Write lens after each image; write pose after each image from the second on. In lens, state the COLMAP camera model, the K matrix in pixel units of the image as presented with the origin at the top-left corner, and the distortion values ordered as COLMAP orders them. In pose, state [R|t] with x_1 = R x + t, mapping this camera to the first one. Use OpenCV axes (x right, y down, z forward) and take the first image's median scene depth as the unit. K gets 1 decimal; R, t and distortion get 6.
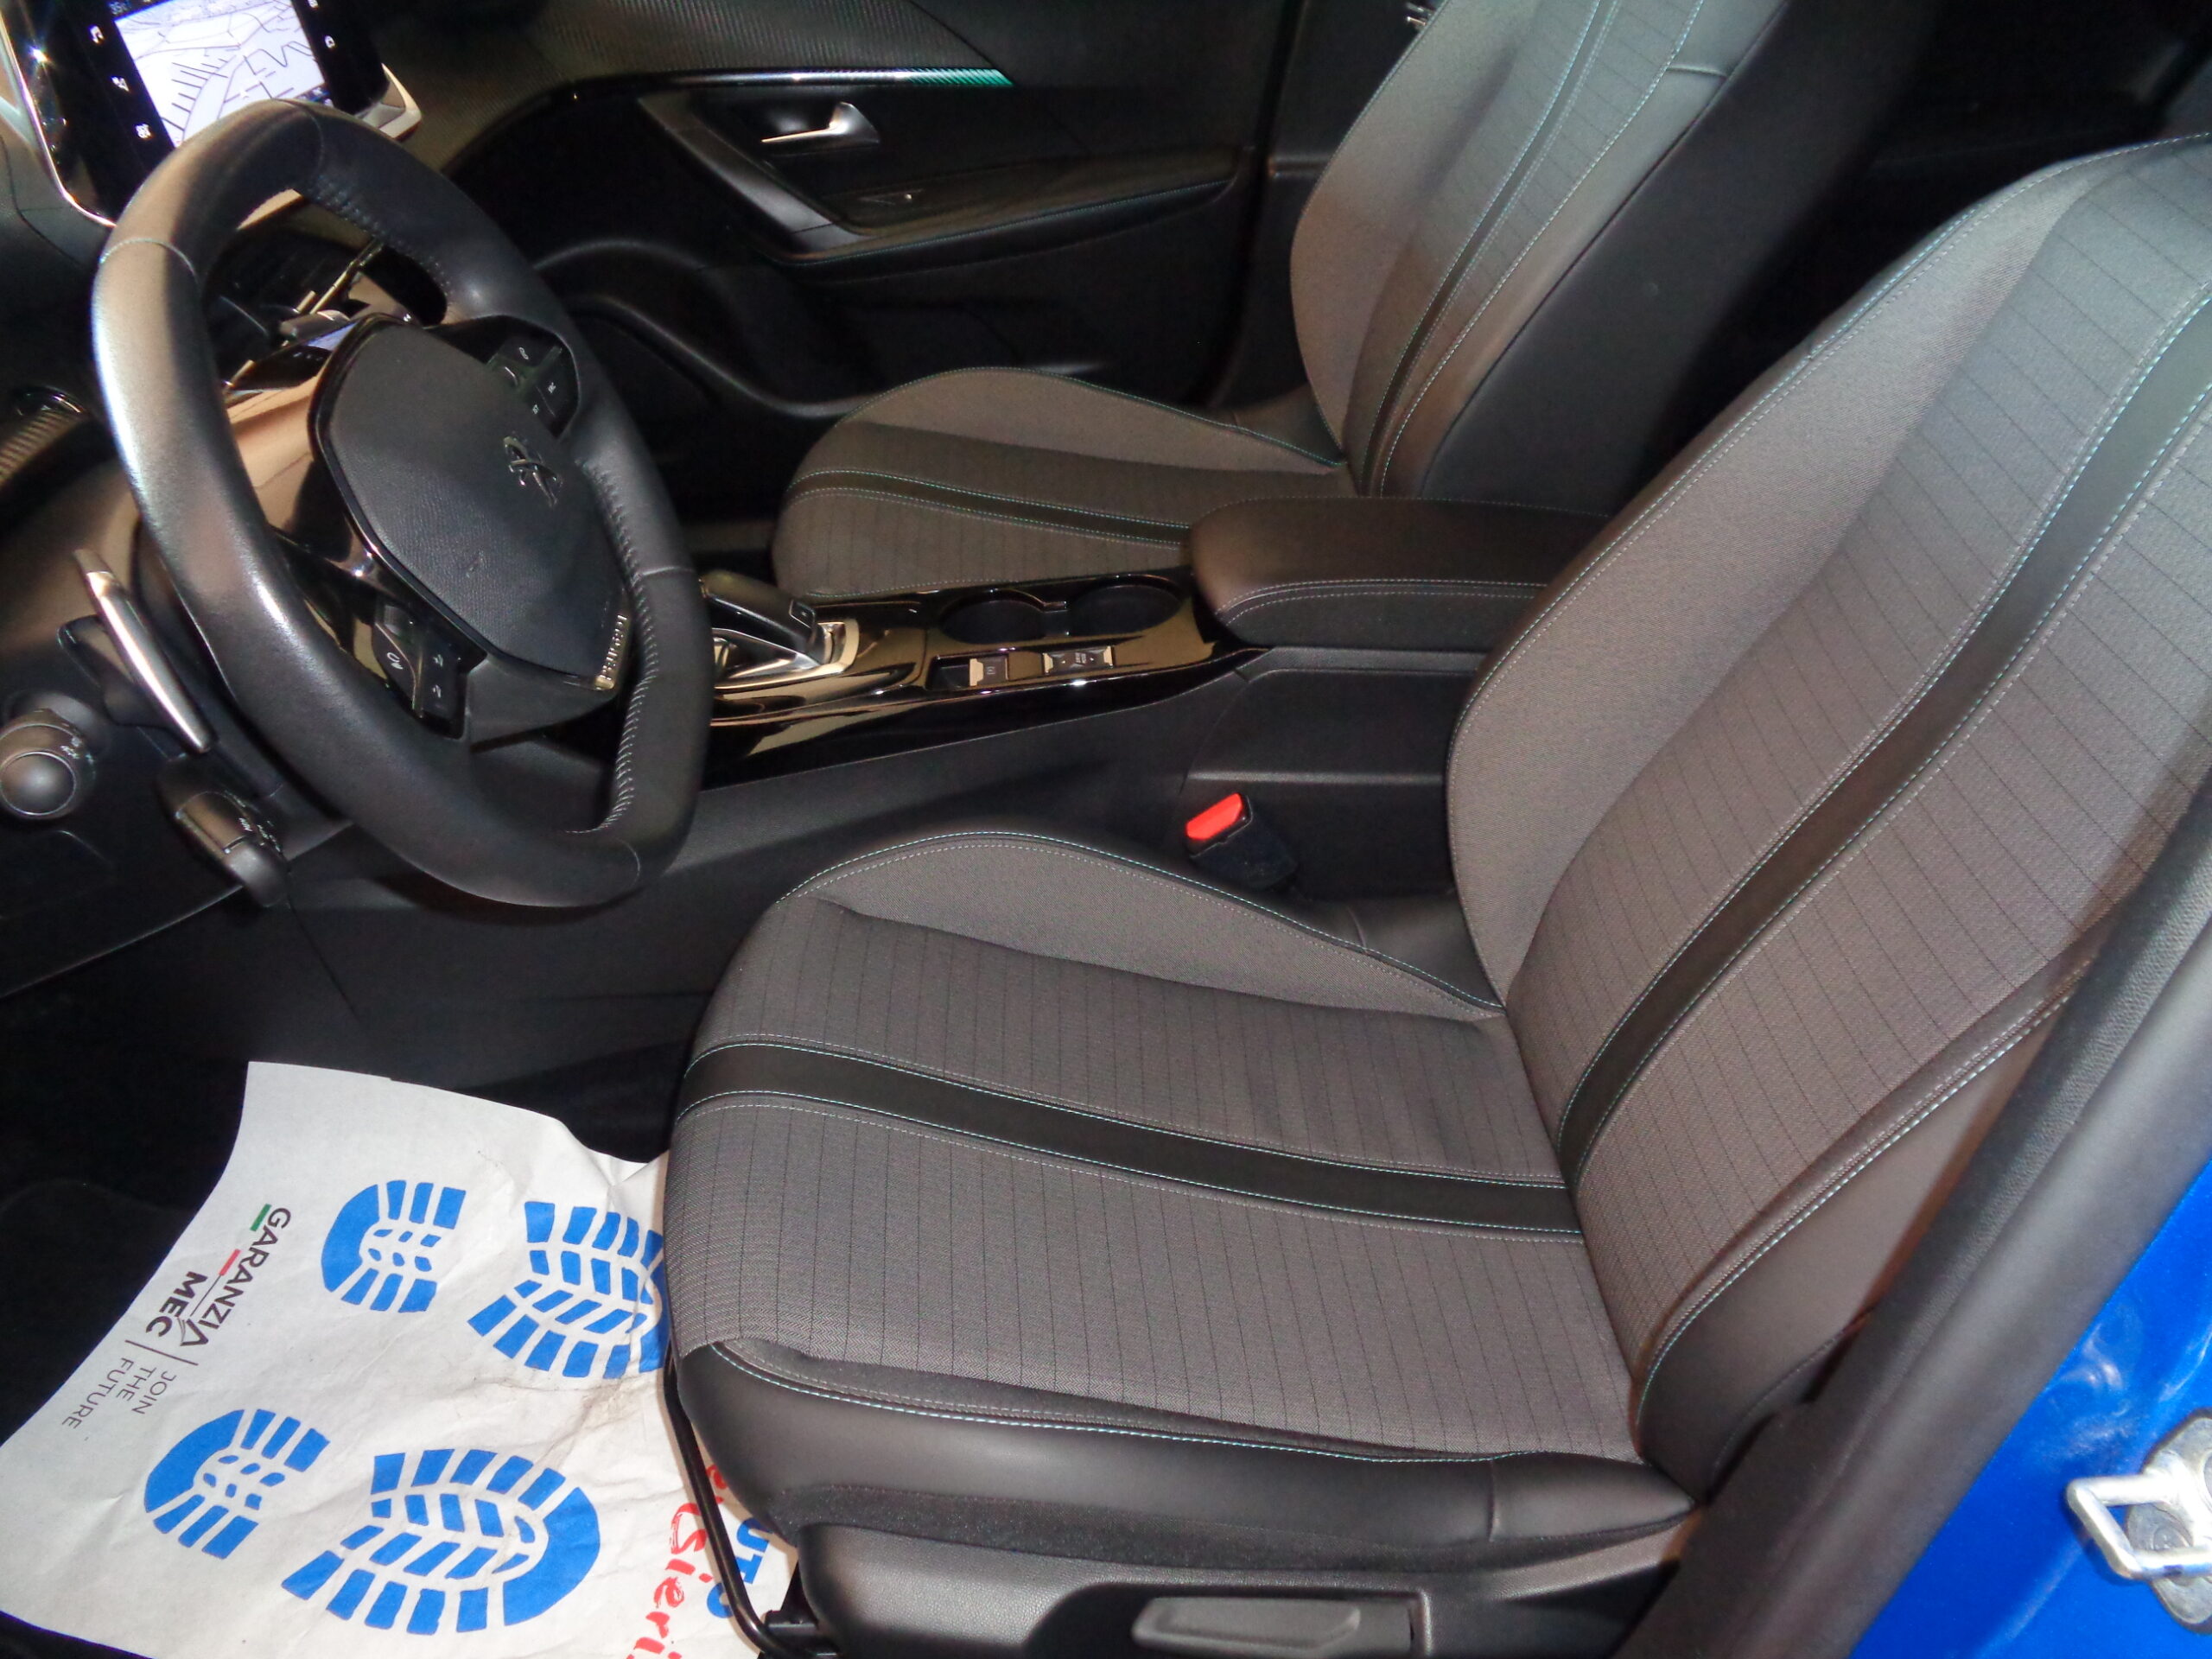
lens RADIAL K [[1661.5, 0, 1095.8], [0, 1661.5, 825.2], [0, 0, 1]] dist [0.010507, -0.001621]
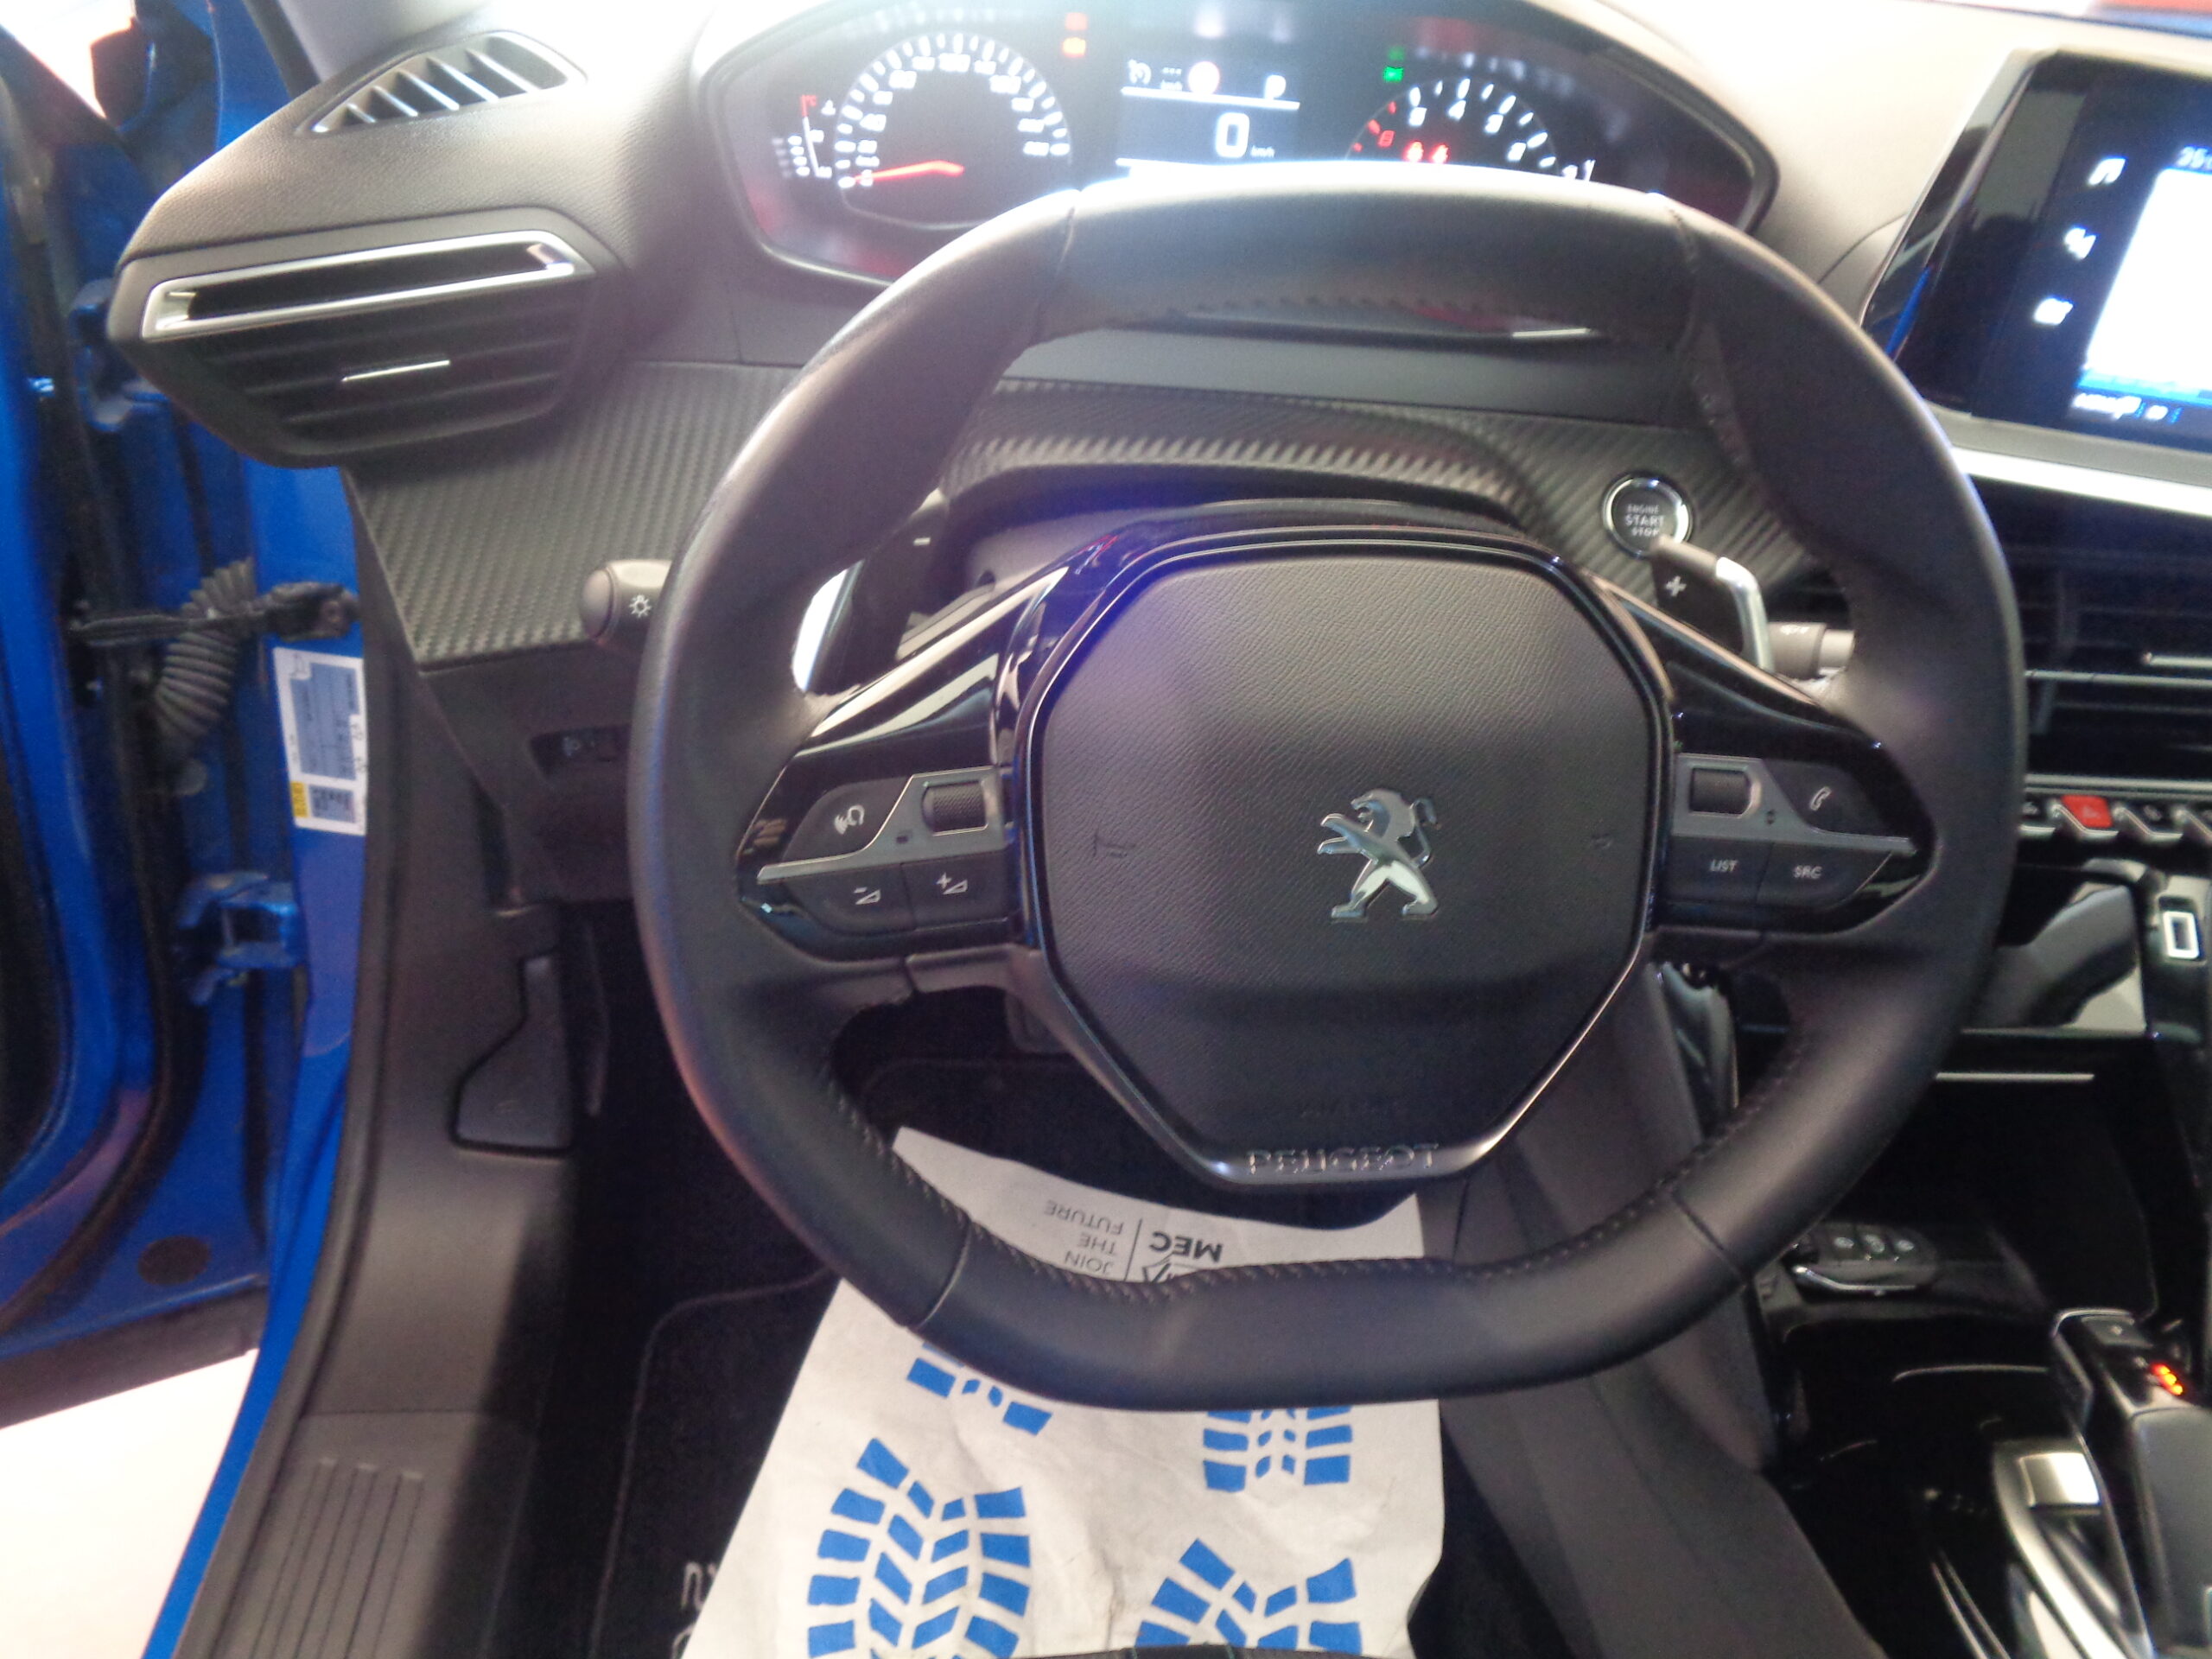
lens RADIAL K [[1661.5, 0, 1110.0], [0, 1661.5, 827.4], [0, 0, 1]] dist [0.010507, -0.001621]
pose [[0.022766, 0.614266, -0.788770, 0.071644], [-0.688105, 0.581983, 0.433367, -0.269588], [0.725254, 0.532891, 0.435929, 0.445730]]
